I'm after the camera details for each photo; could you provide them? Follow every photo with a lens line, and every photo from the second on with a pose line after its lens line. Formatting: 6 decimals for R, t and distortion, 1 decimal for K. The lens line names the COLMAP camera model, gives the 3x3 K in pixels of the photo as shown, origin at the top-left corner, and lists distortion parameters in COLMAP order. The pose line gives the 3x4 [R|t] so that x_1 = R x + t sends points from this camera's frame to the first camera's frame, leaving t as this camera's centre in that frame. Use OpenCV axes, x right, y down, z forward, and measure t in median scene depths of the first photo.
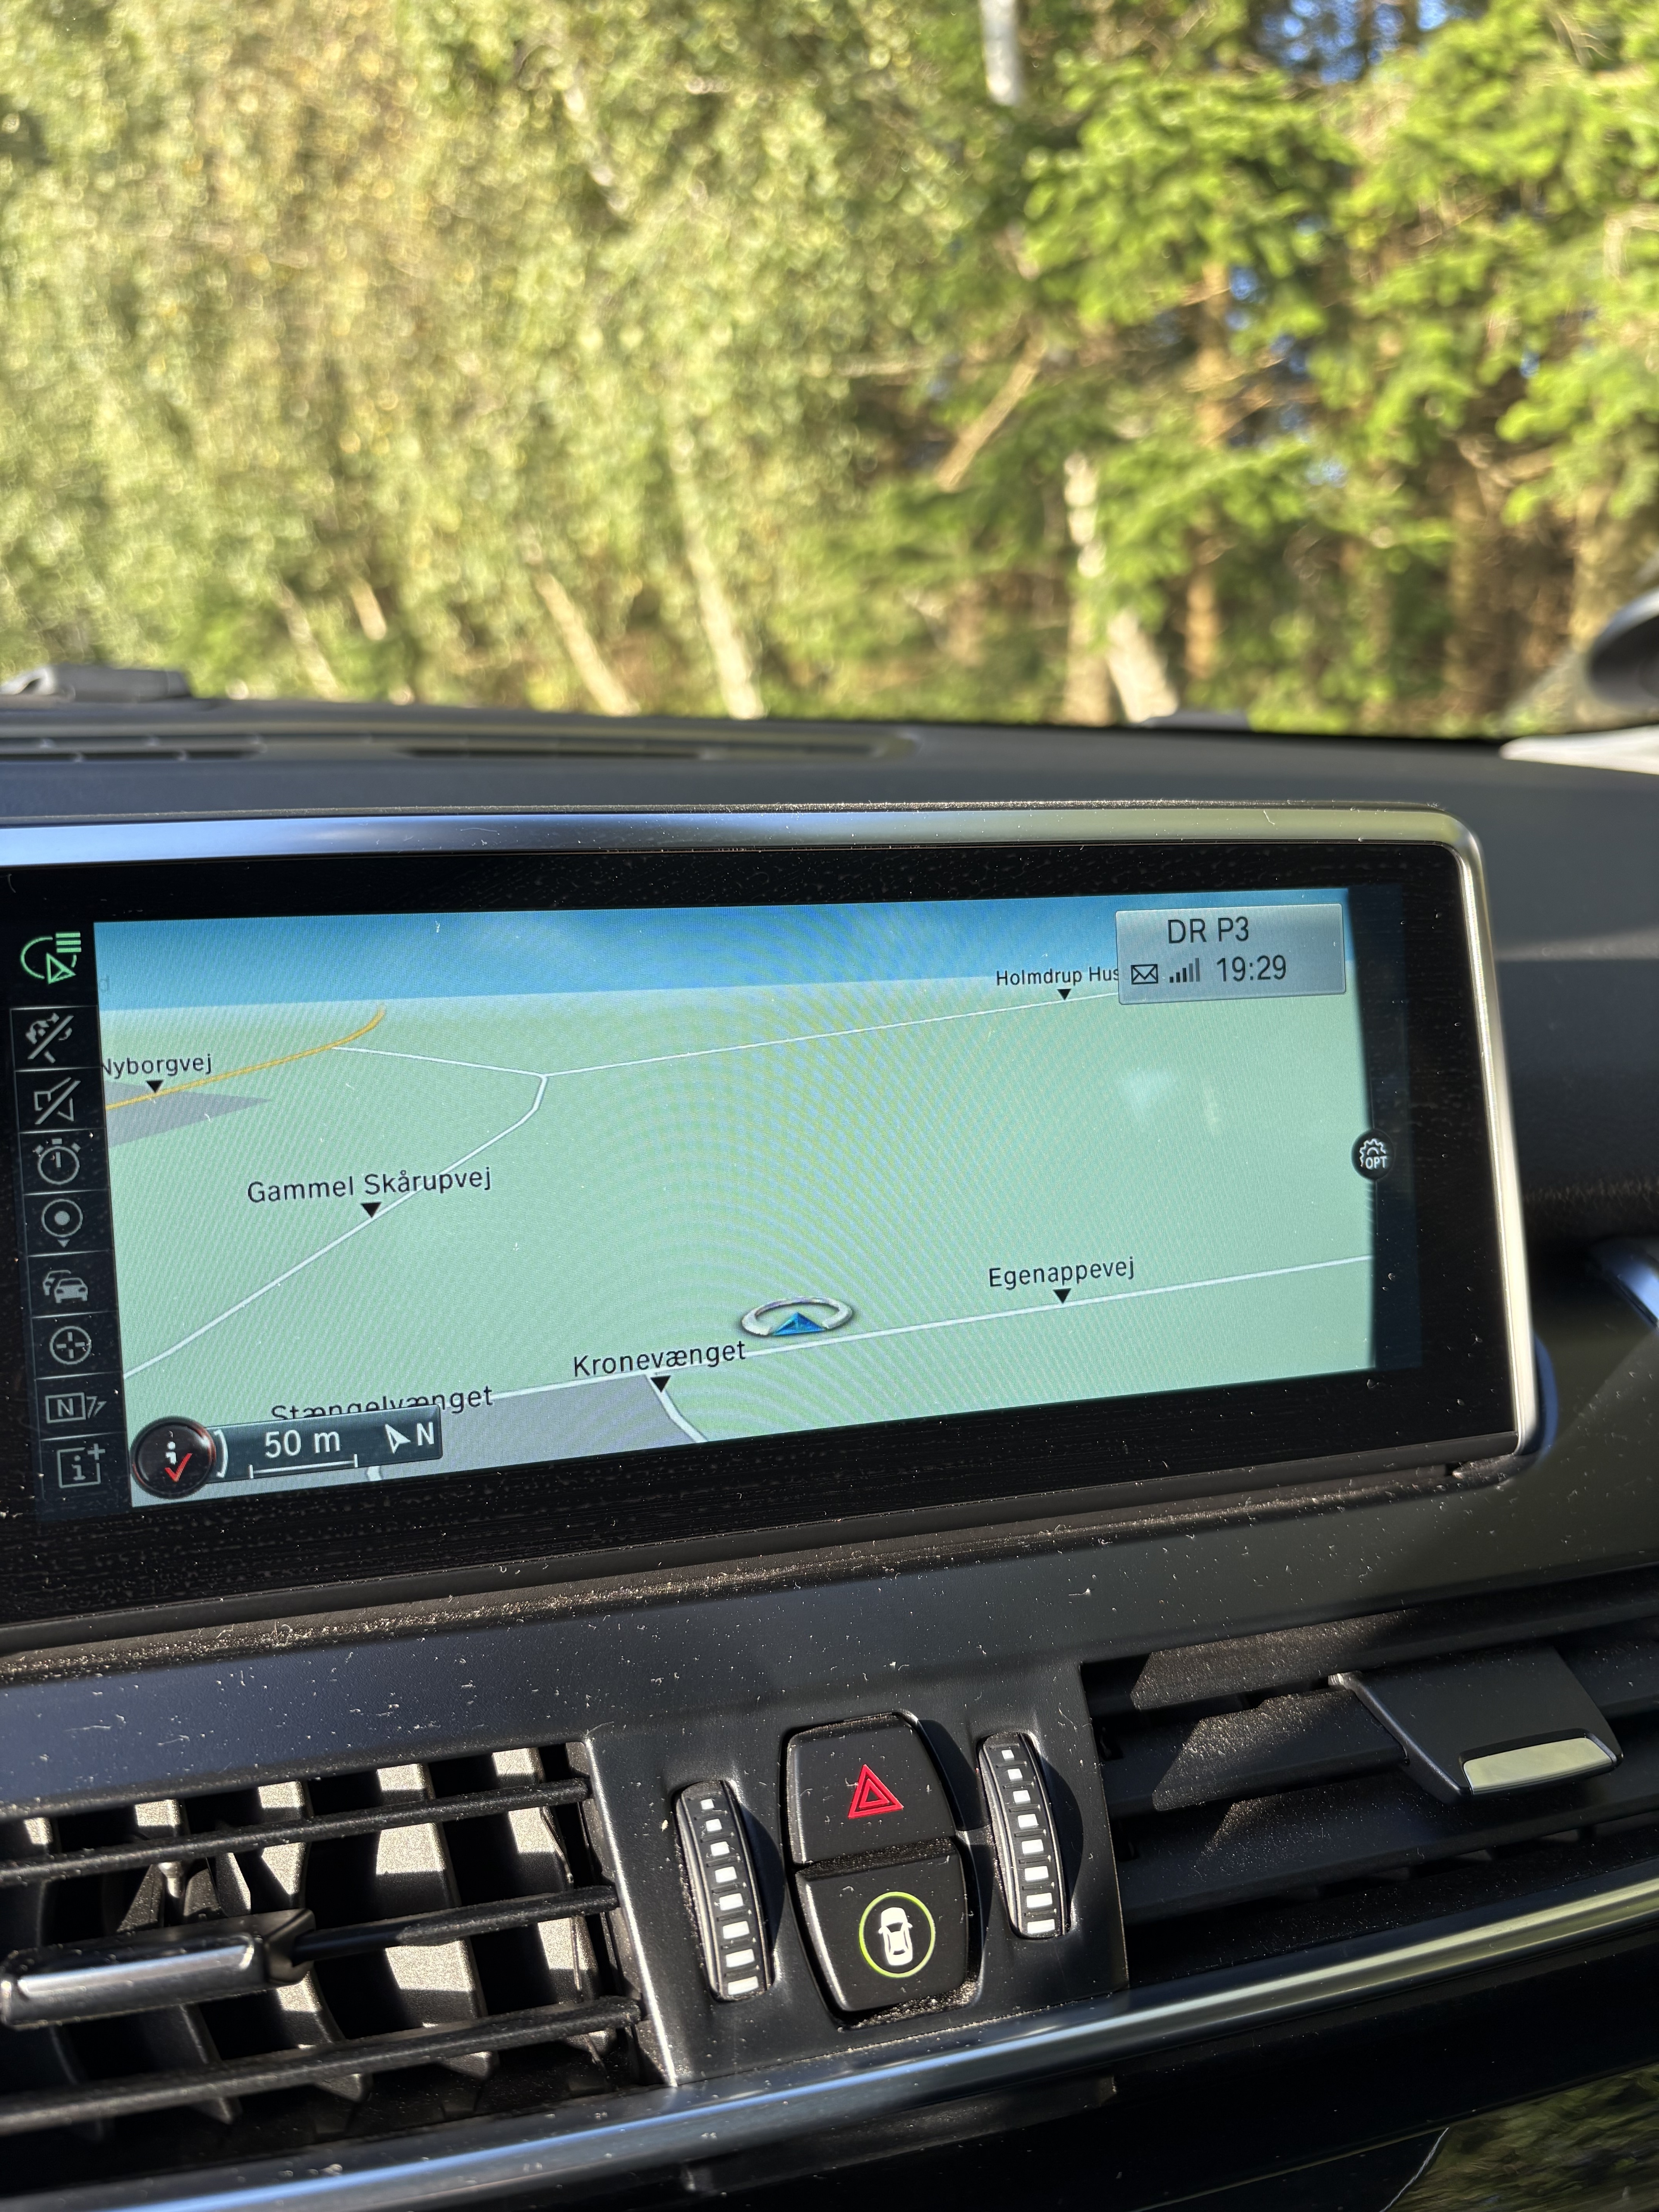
lens RADIAL K [[1823.3, 0, 829.5], [0, 1823.3, 1106.0], [0, 0, 1]] dist [-0.037763, -0.006419]
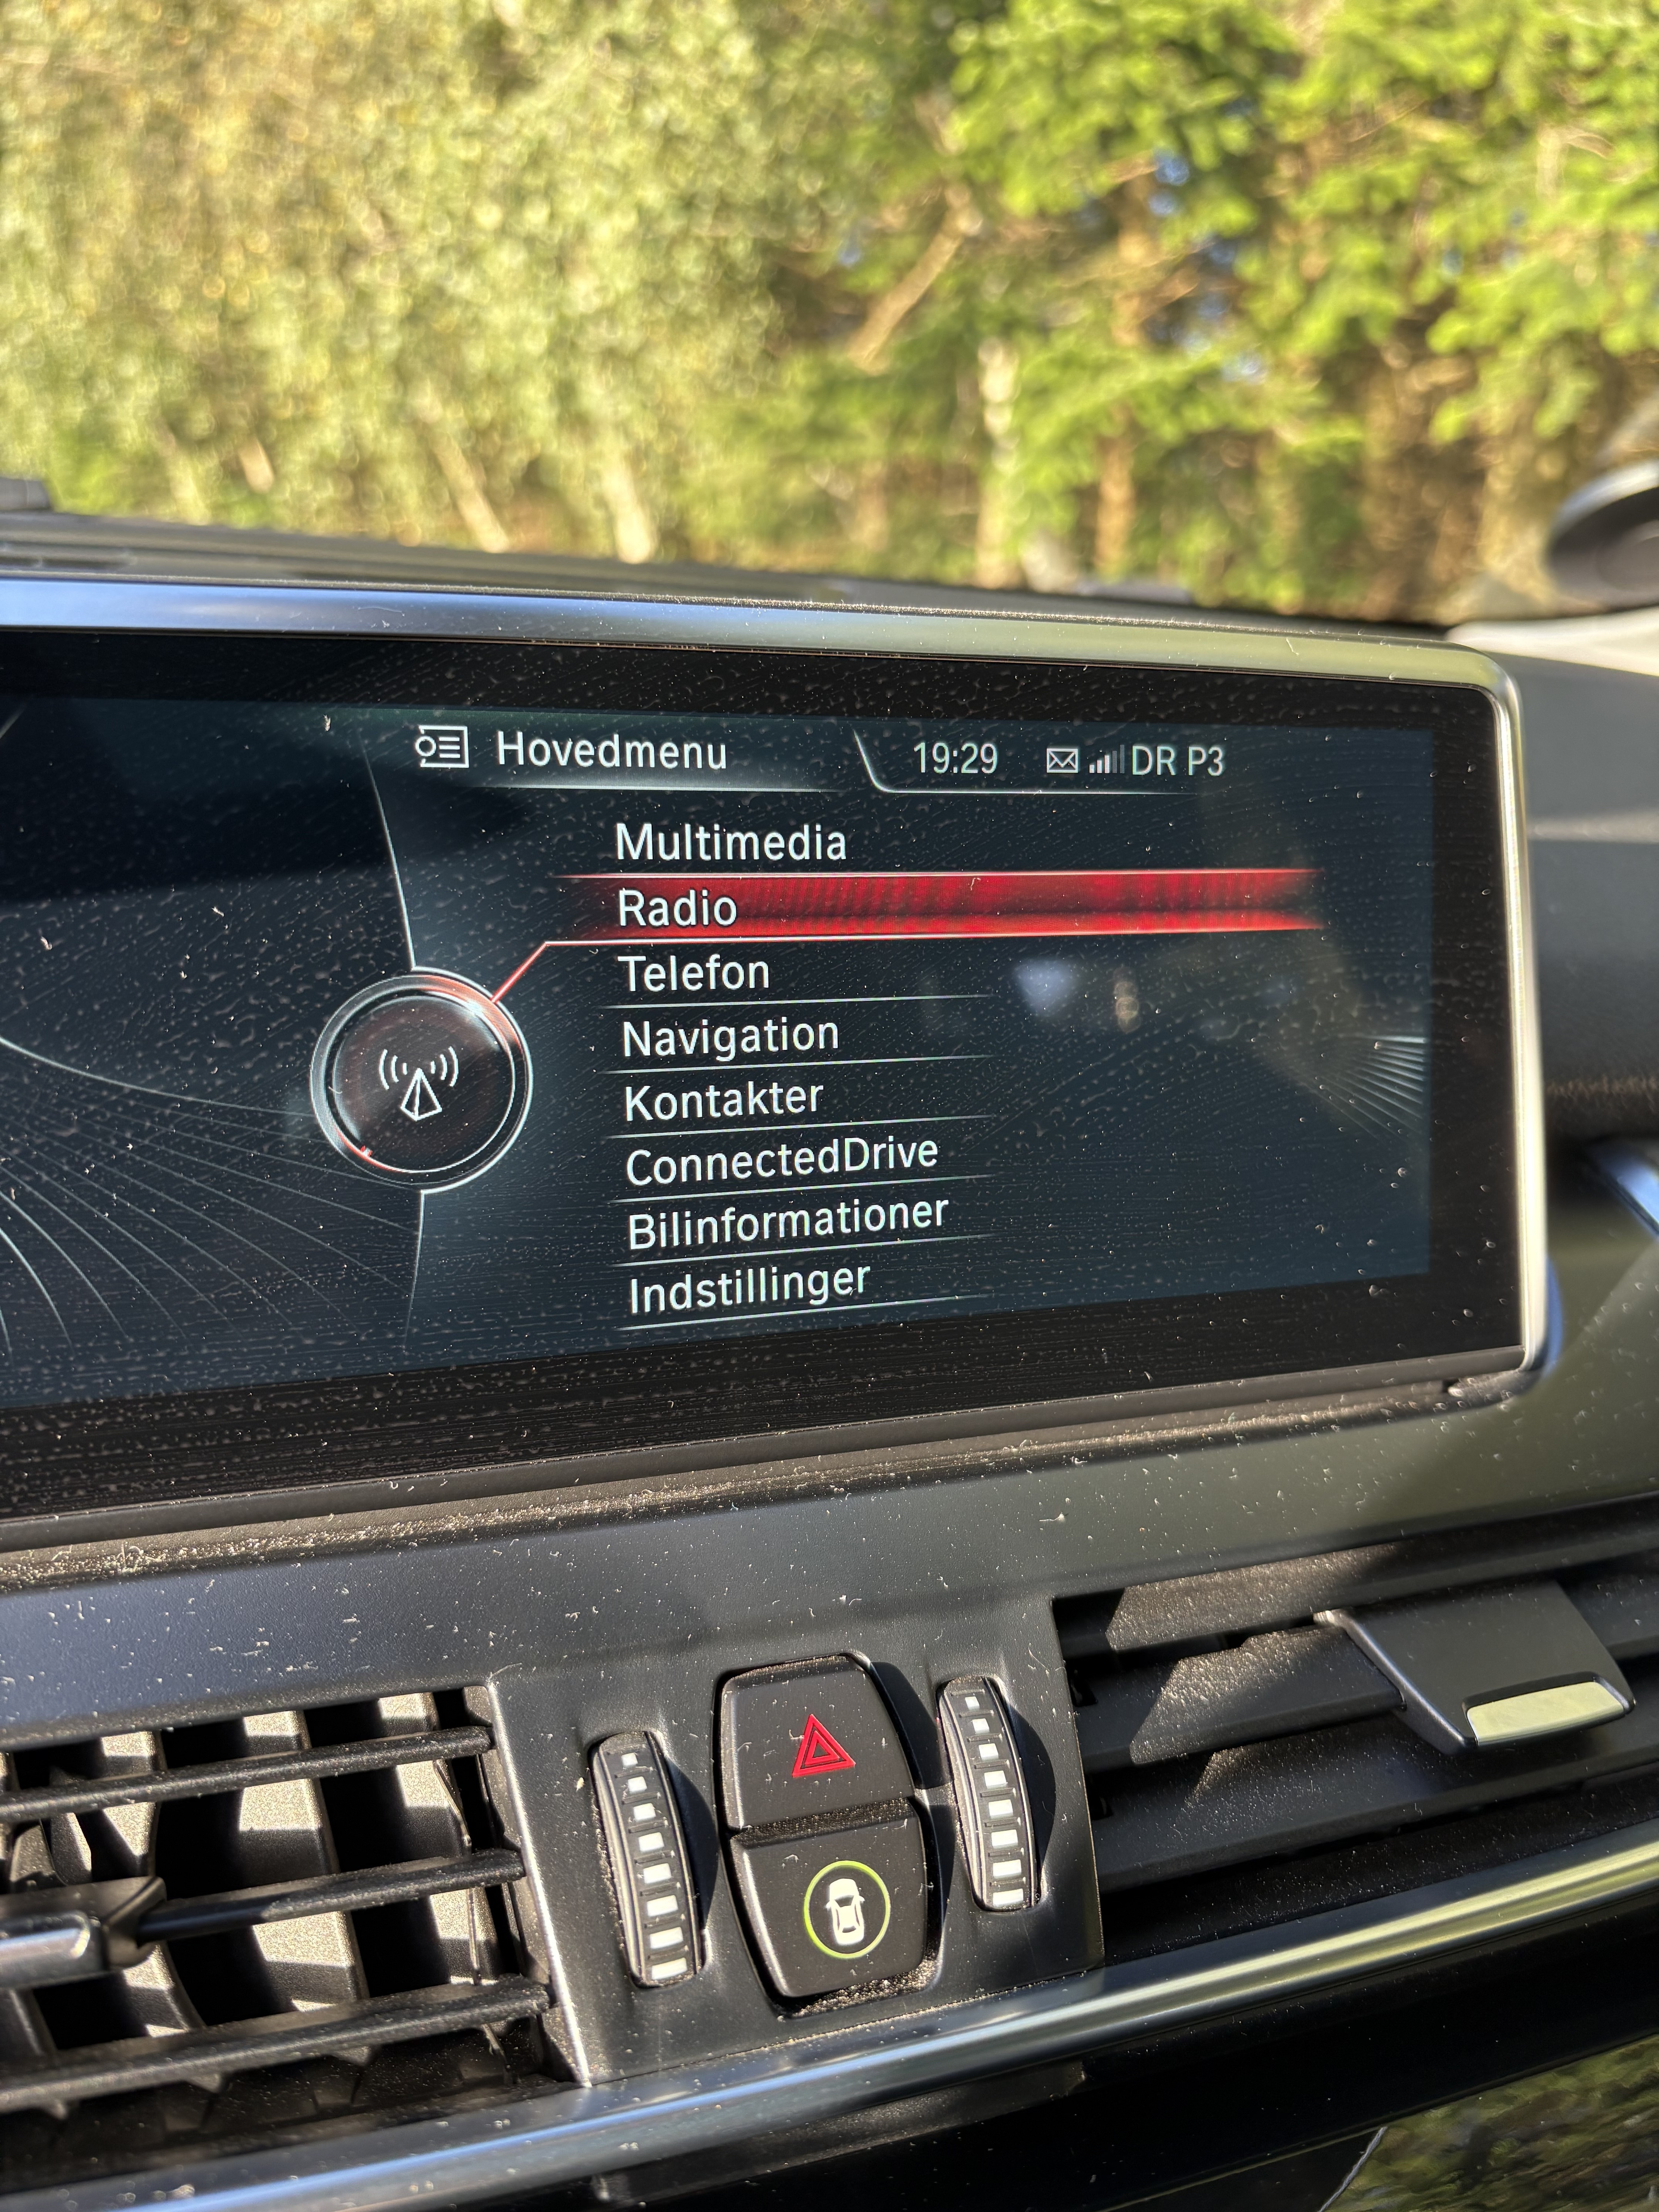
lens RADIAL K [[1823.3, 0, 829.5], [0, 1823.3, 1106.0], [0, 0, 1]] dist [-0.037763, -0.006419]
pose [[0.997809, 0.026276, 0.060720, -0.031470], [-0.029638, 0.998038, 0.055160, 0.023362], [-0.059152, -0.056839, 0.996630, 0.144485]]
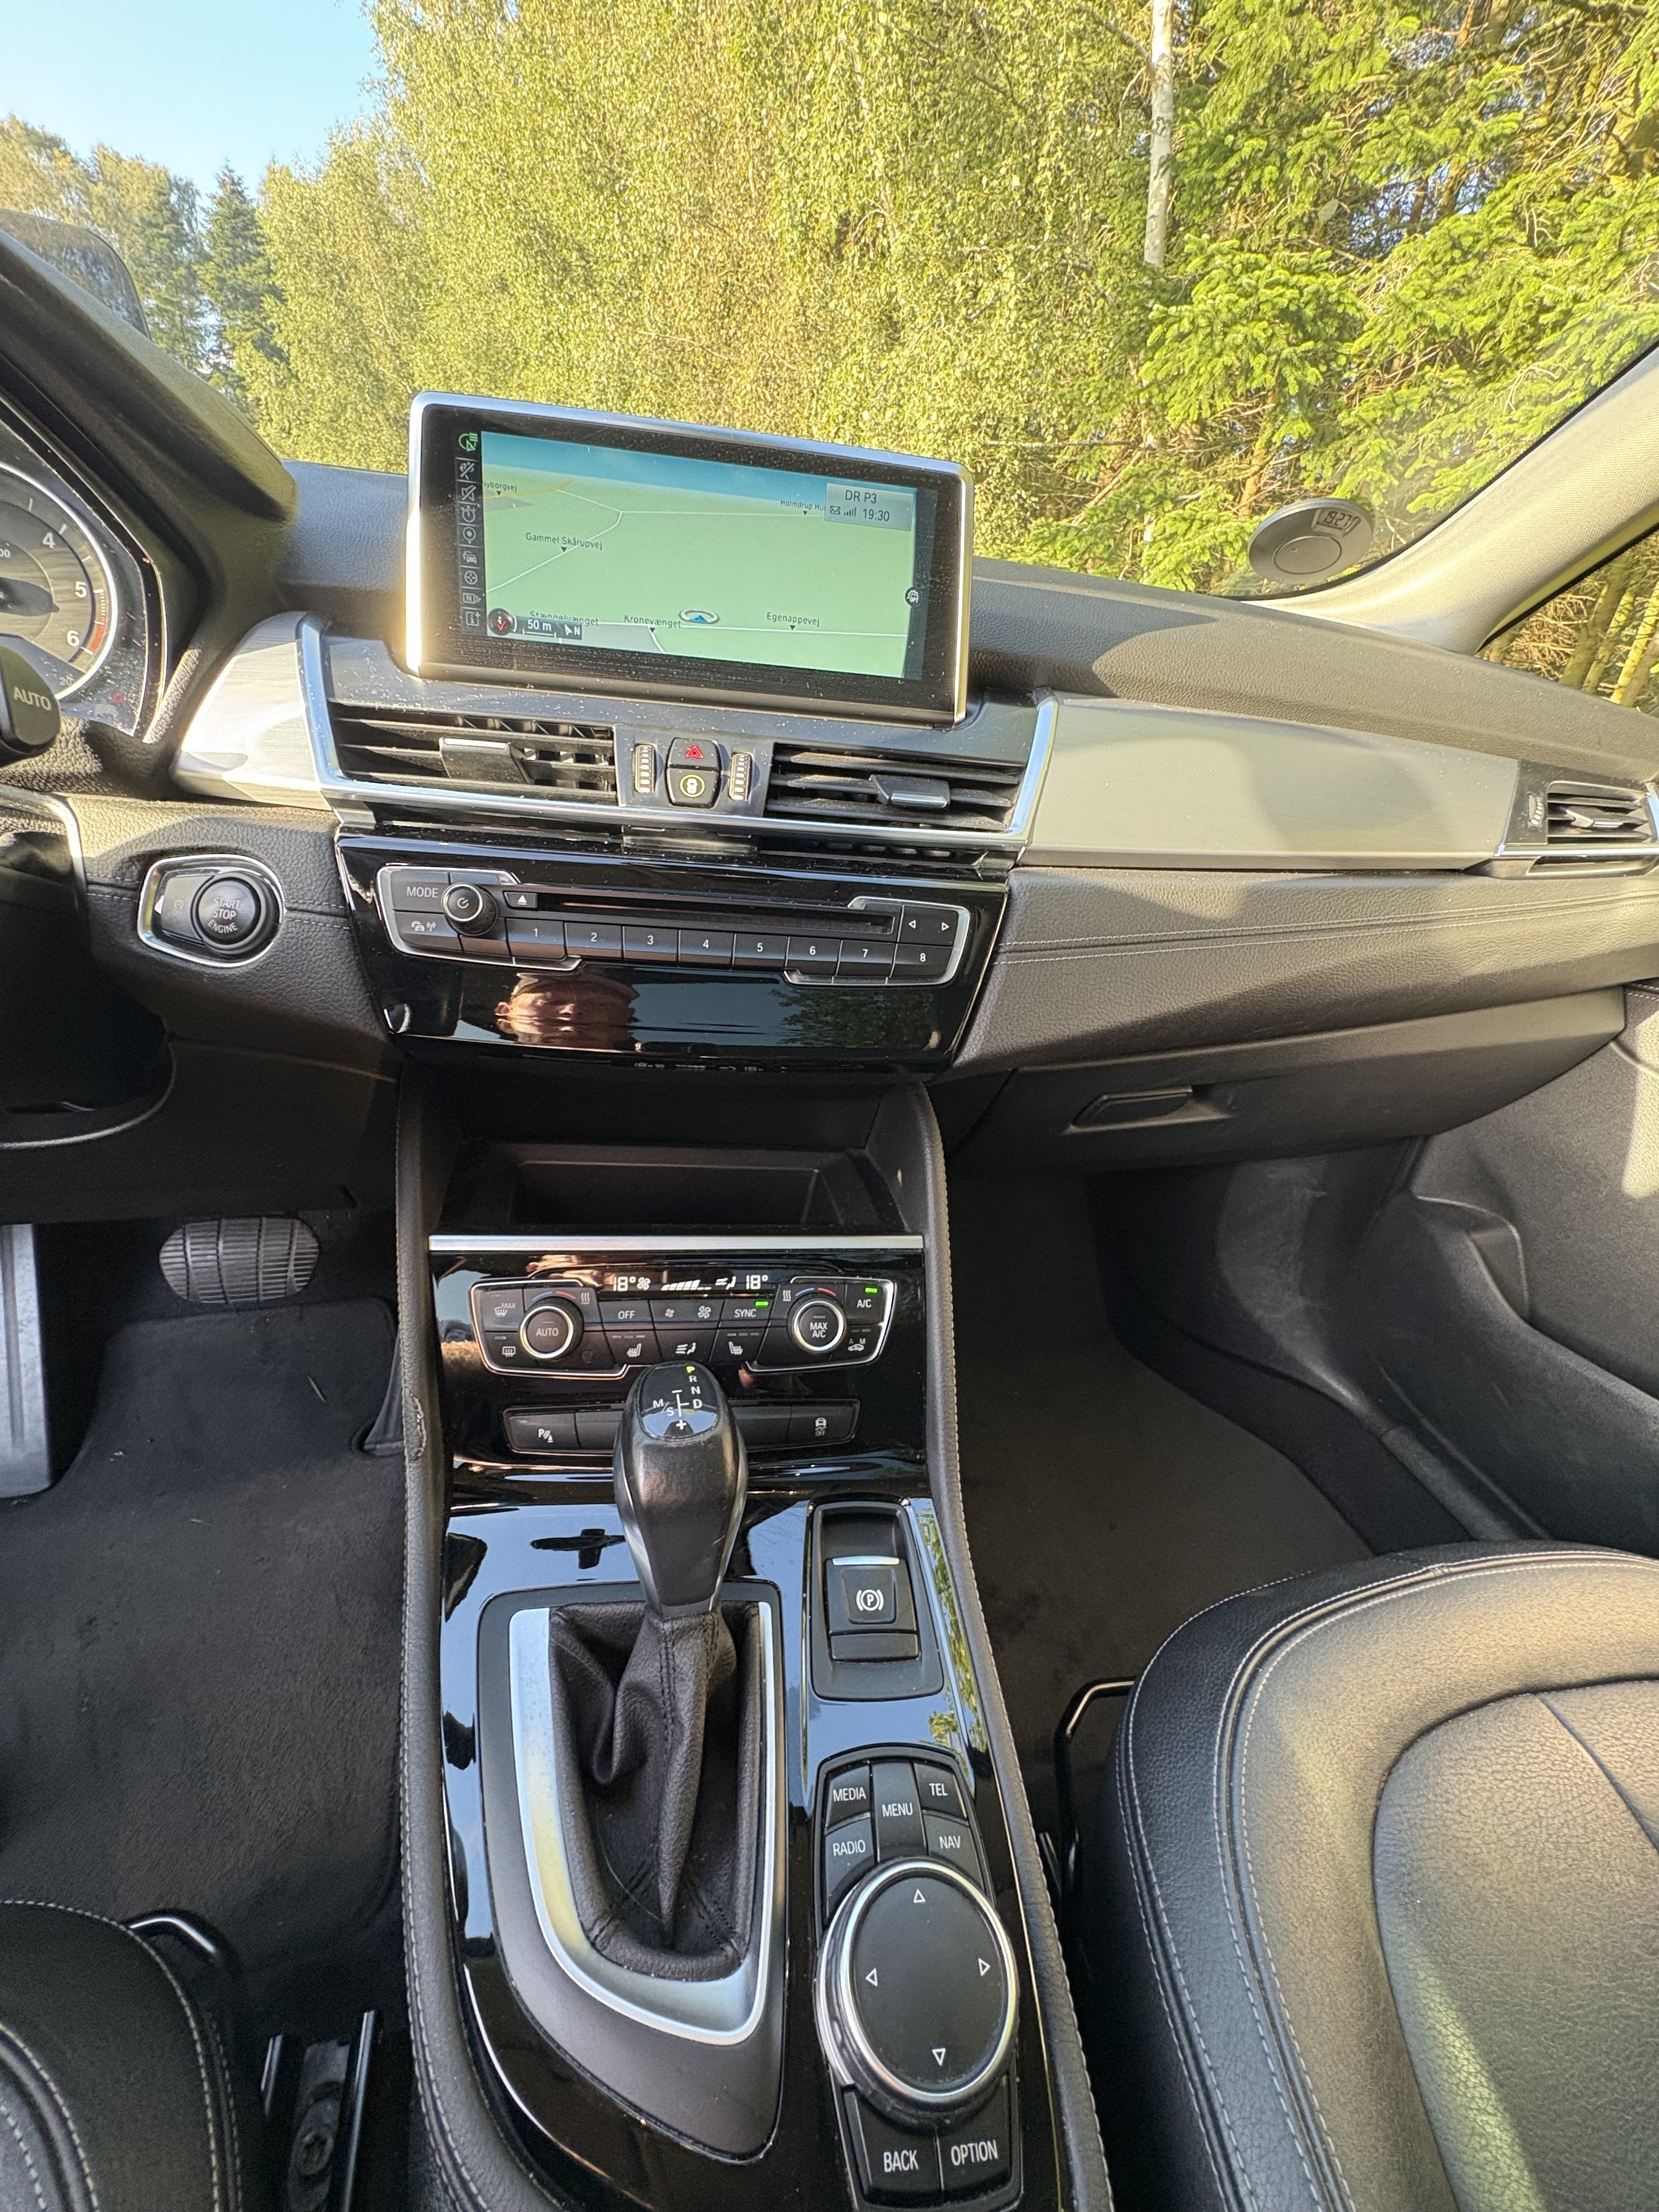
lens RADIAL K [[894.9, 0, 815.8], [0, 894.9, 1107.7], [0, 0, 1]] dist [-0.002149, -0.000319]
pose [[0.980172, 0.158783, -0.118533, 0.517042], [-0.124669, 0.959153, 0.253936, 0.538243], [0.154012, -0.234124, 0.959930, -0.659884]]
